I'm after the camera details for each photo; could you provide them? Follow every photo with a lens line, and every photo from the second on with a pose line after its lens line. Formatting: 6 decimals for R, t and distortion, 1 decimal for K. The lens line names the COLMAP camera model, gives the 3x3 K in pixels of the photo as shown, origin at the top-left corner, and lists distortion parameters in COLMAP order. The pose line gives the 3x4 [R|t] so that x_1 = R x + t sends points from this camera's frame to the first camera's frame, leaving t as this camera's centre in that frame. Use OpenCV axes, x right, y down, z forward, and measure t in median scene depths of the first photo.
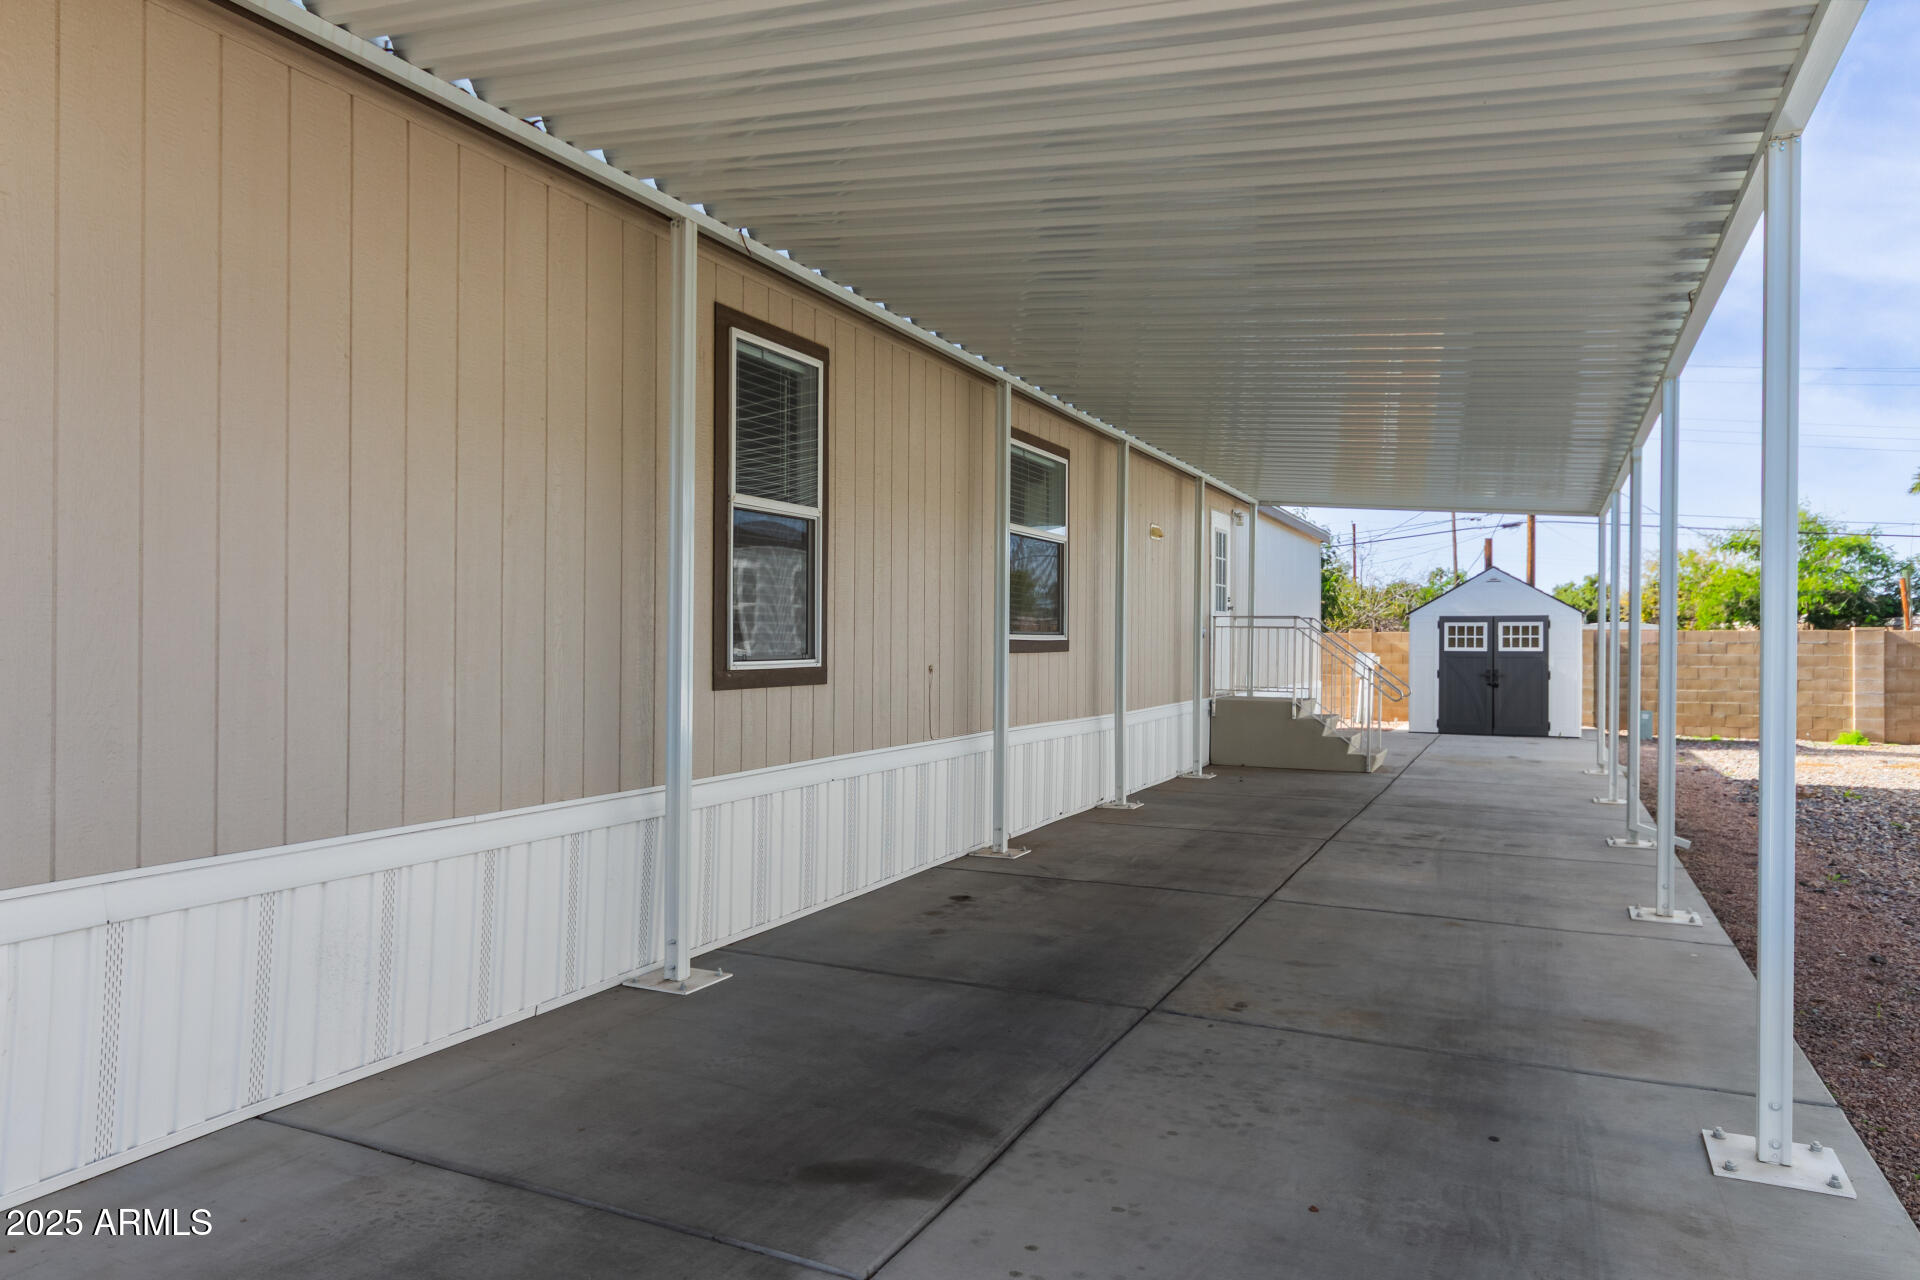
lens RADIAL K [[1184.2, 0, 976.5], [0, 1184.2, 635.8], [0, 0, 1]] dist [-0.006796, 0.000844]
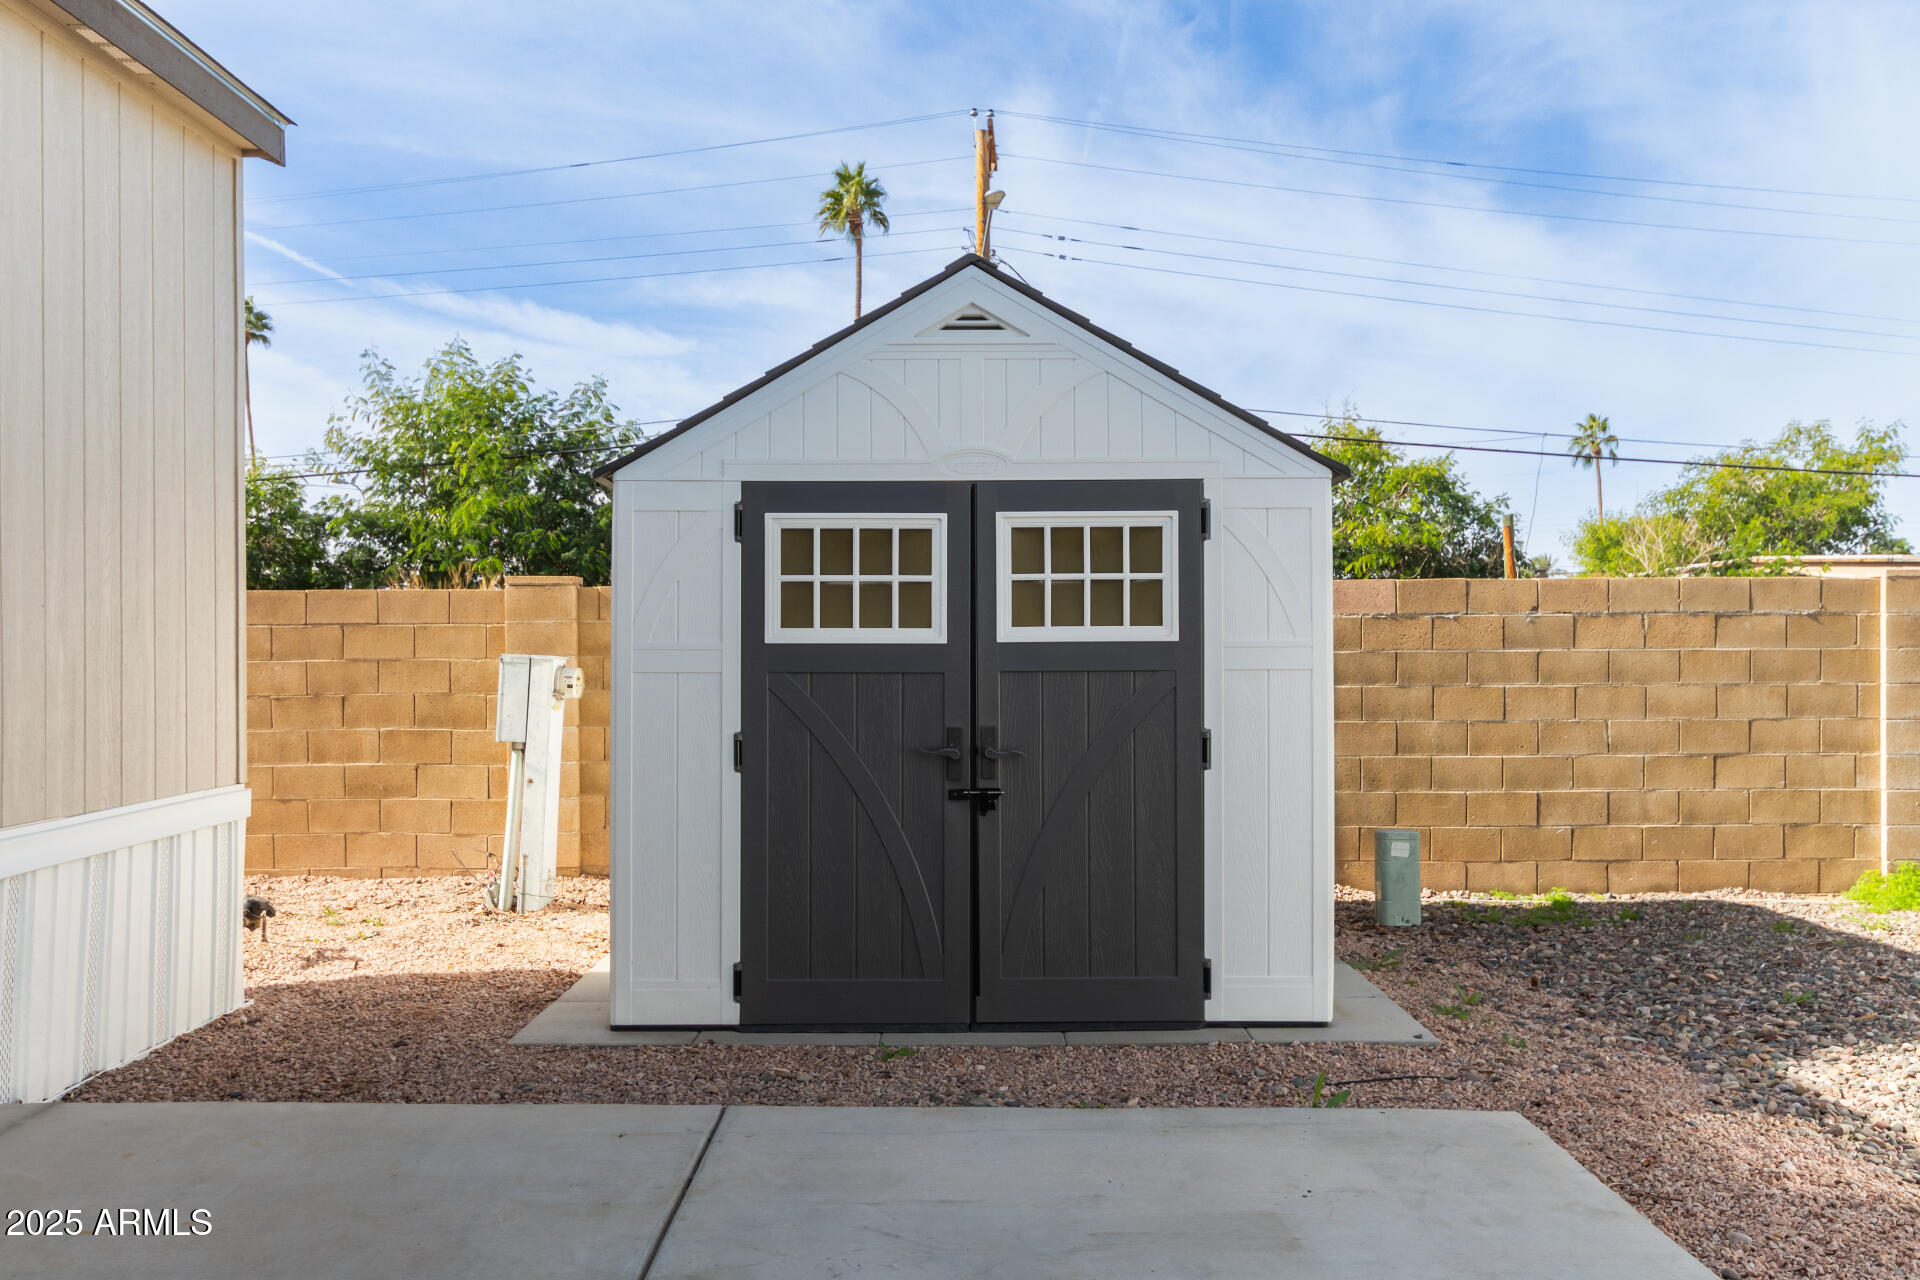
lens RADIAL K [[1513.2, 0, 958.7], [0, 1513.2, 636.1], [0, 0, 1]] dist [-0.001799, -0.001274]
pose [[0.902104, -0.005768, 0.431480, 0.643199], [0.004251, 0.999981, 0.004480, 0.021232], [-0.431498, -0.002208, 0.902111, 1.534725]]
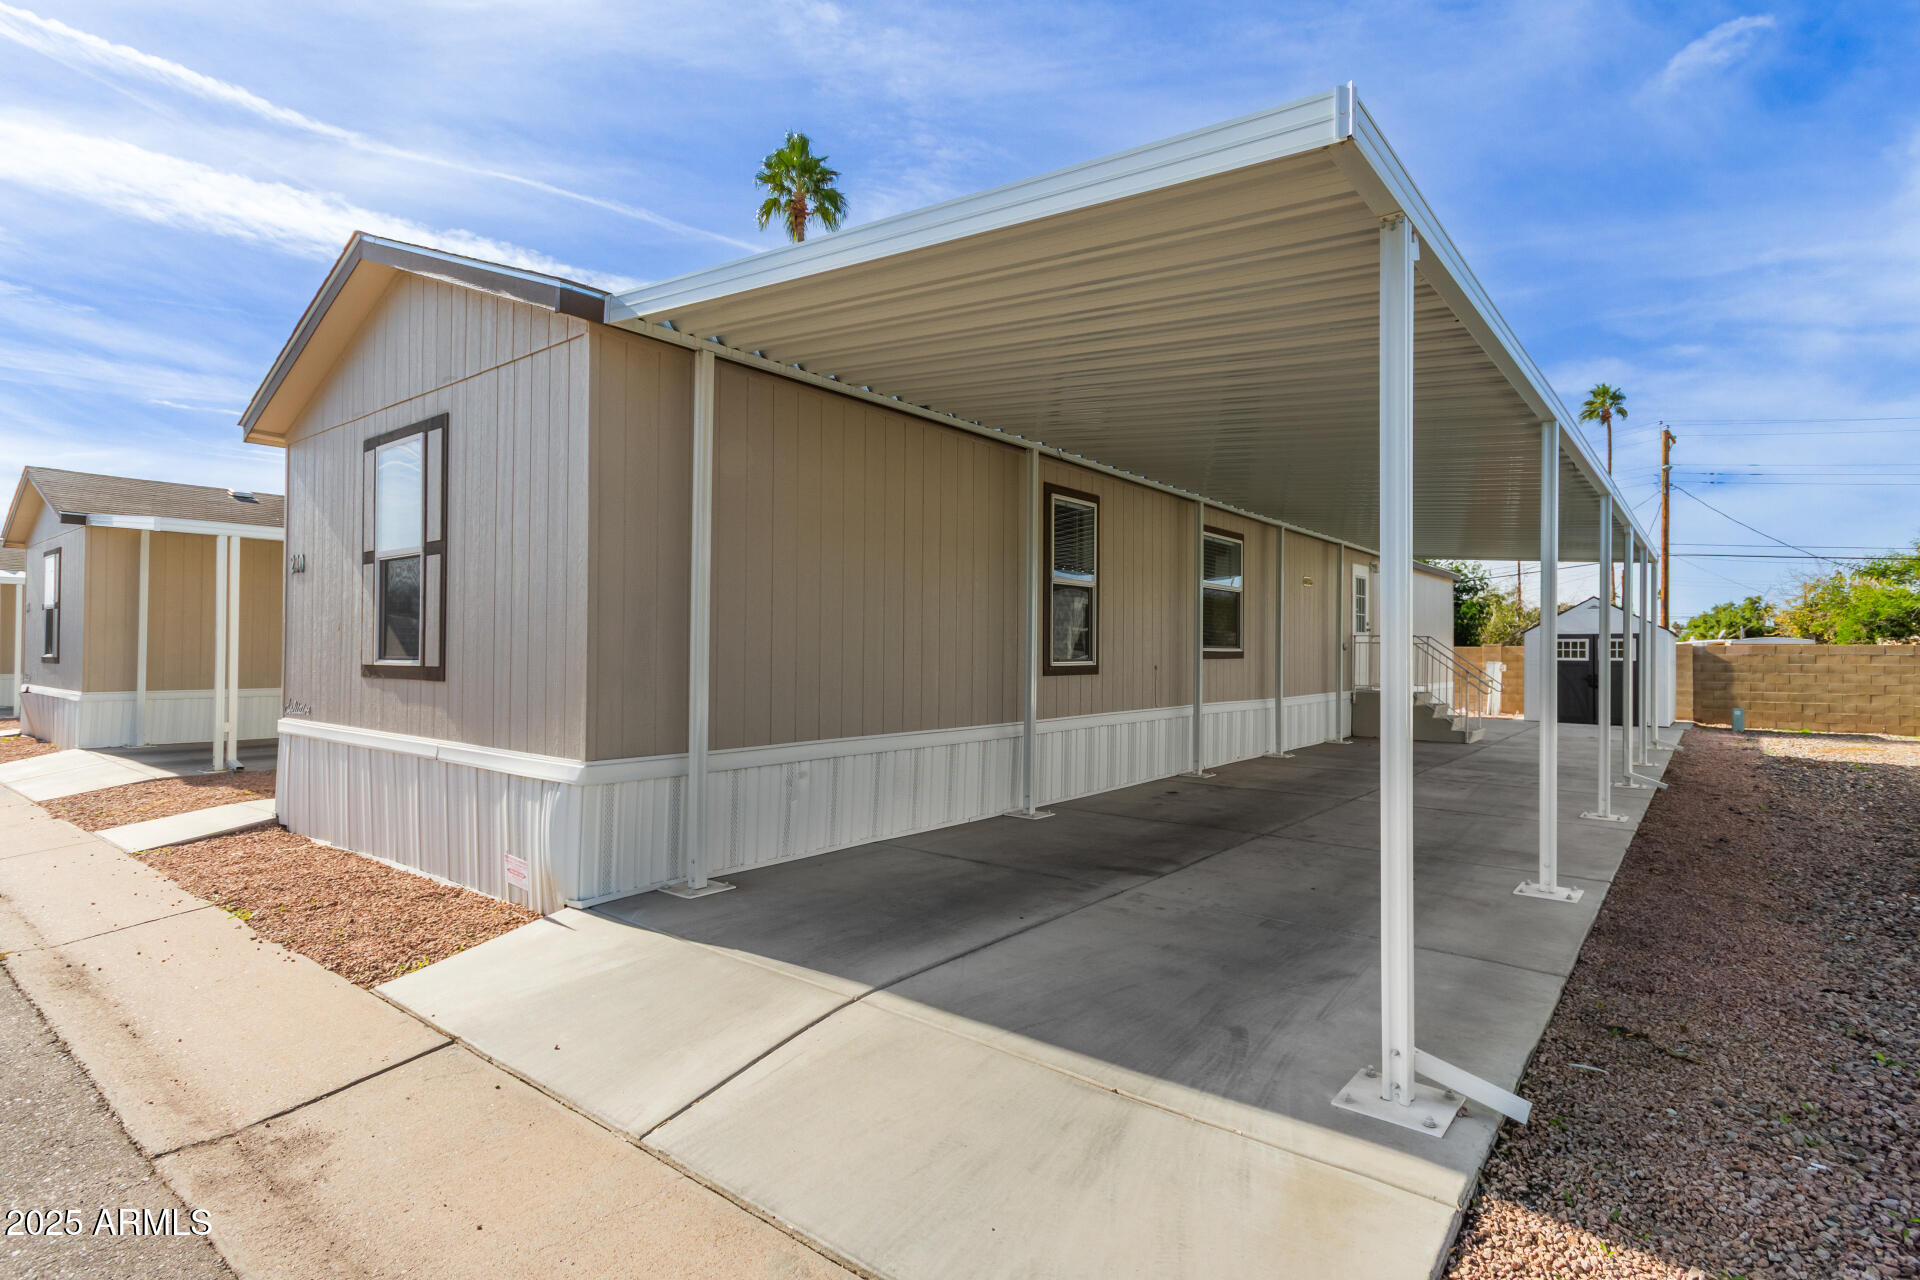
lens RADIAL K [[893.2, 0, 991.3], [0, 893.2, 639.8], [0, 0, 1]] dist [0.016449, 0.000003]
pose [[0.973927, -0.002036, -0.226853, 0.018948], [-0.000276, 0.999948, -0.010157, 0.000054], [0.226862, 0.009954, 0.973876, -0.271982]]
